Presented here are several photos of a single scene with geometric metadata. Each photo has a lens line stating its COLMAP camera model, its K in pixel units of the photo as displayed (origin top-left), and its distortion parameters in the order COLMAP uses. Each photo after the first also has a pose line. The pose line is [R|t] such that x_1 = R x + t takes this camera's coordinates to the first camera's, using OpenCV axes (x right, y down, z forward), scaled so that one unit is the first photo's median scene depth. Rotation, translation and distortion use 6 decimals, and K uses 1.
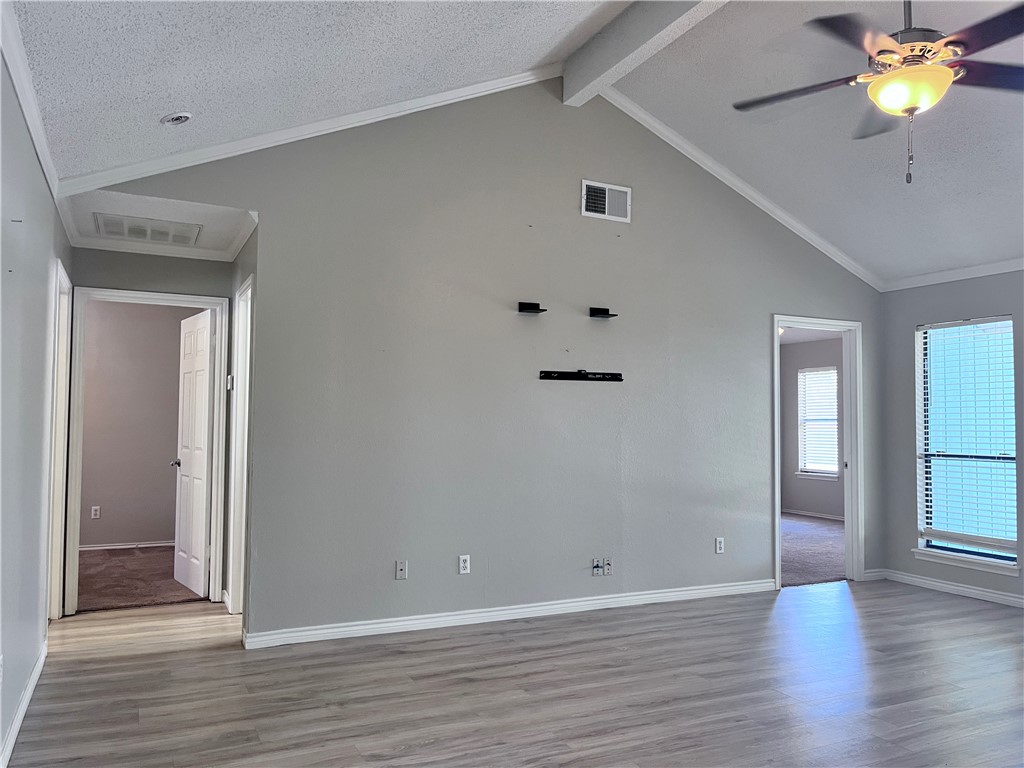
lens RADIAL K [[781.1, 0, 506.2], [0, 781.1, 393.4], [0, 0, 1]] dist [0.084933, -0.109985]
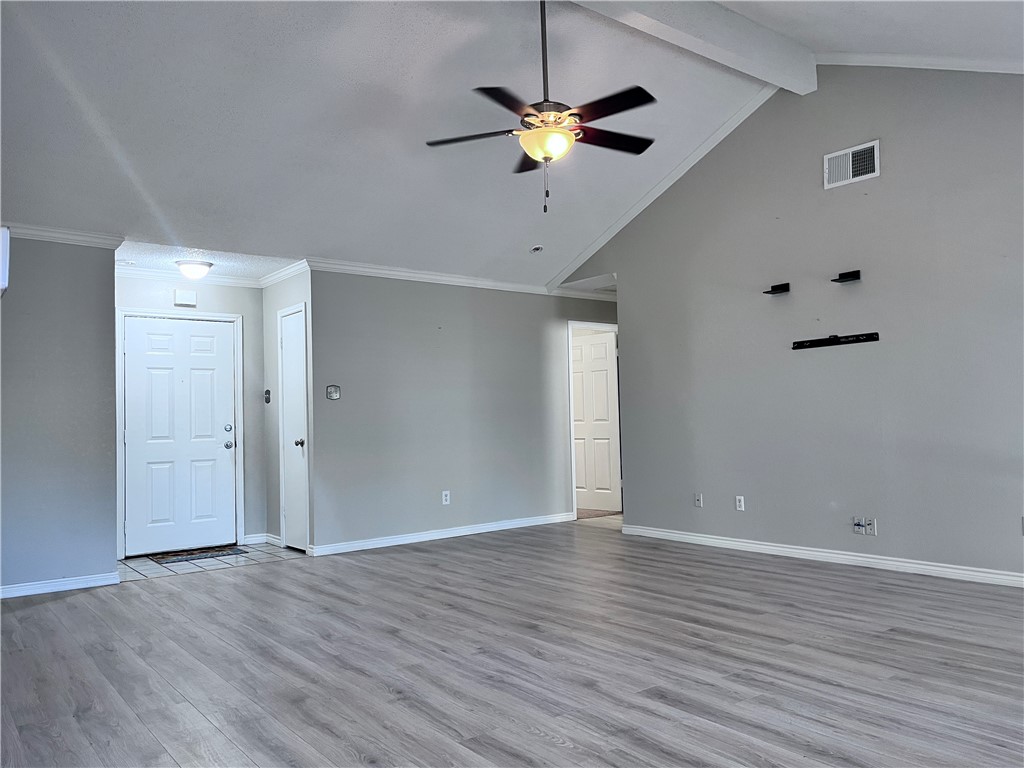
lens RADIAL K [[778.2, 0, 515.1], [0, 778.2, 387.2], [0, 0, 1]] dist [0.071903, -0.107892]
pose [[0.215210, -0.056035, -0.974959, 1.157594], [0.062445, 0.997099, -0.043524, 0.065936], [0.974569, -0.051515, 0.218085, 0.393582]]
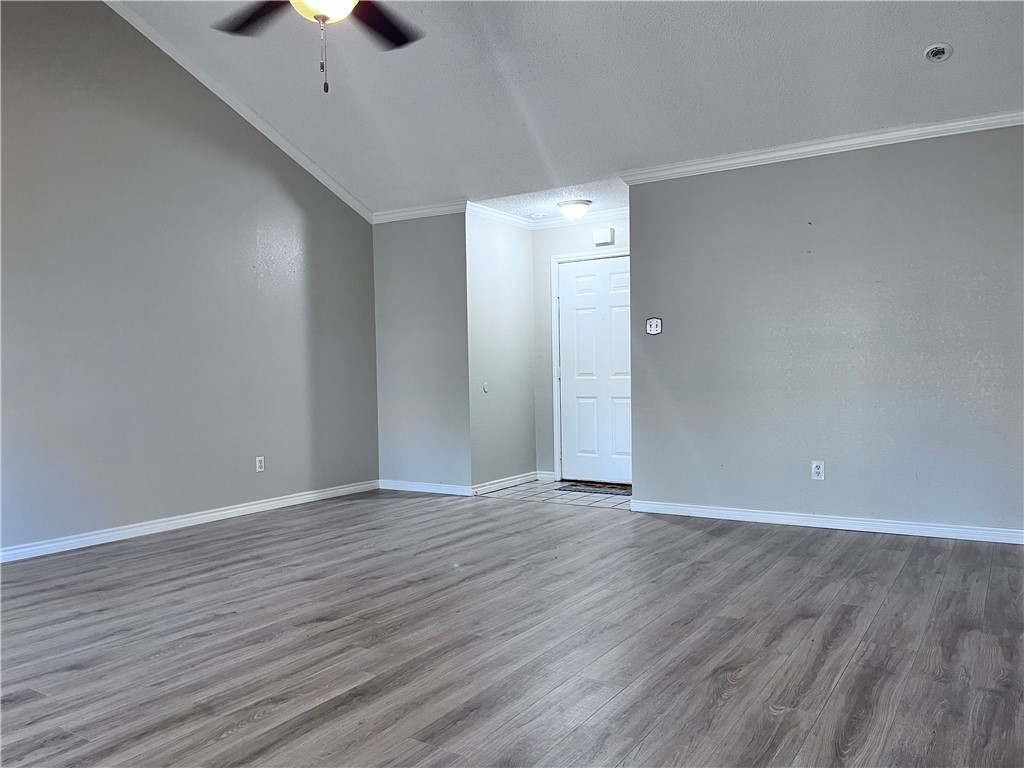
lens RADIAL K [[778.2, 0, 515.1], [0, 778.2, 387.2], [0, 0, 1]] dist [0.071903, -0.107892]
pose [[-0.846260, 0.016200, -0.532524, 0.542819], [0.028440, 0.999486, -0.014789, 0.098396], [0.532011, -0.027661, -0.846286, 1.269824]]
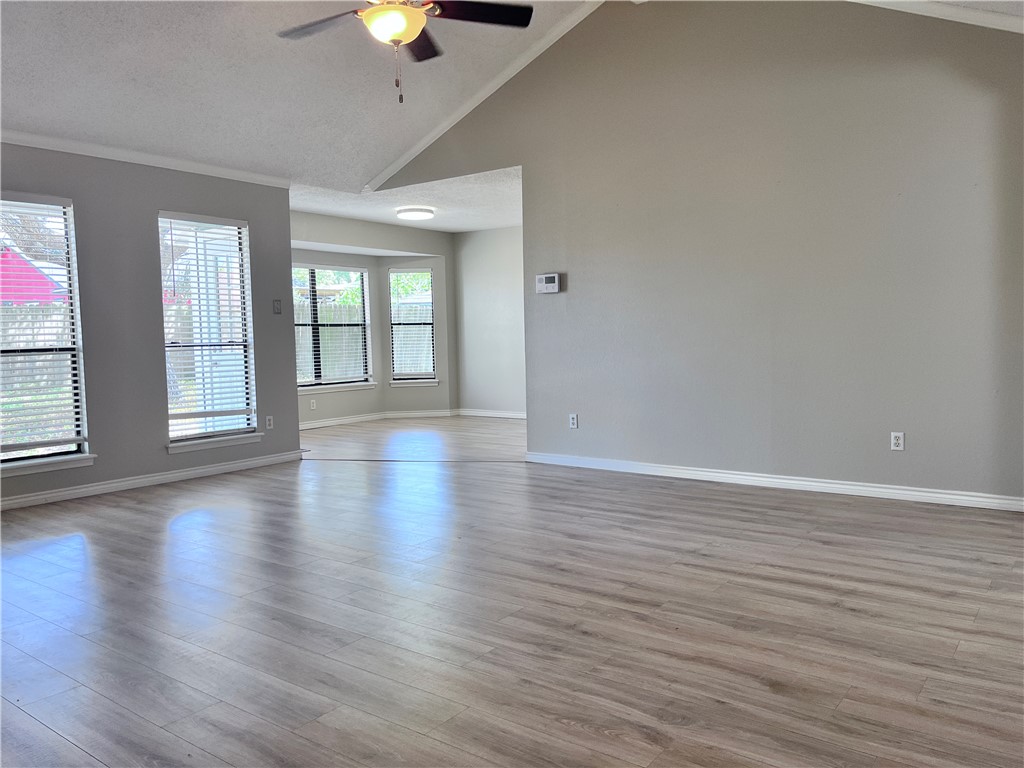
lens RADIAL K [[778.2, 0, 515.1], [0, 778.2, 387.2], [0, 0, 1]] dist [0.071903, -0.107892]
pose [[-0.471287, -0.056698, 0.880156, -0.440376], [-0.015027, 0.998303, 0.056262, 0.071172], [-0.881852, 0.013289, -0.471339, 0.901361]]
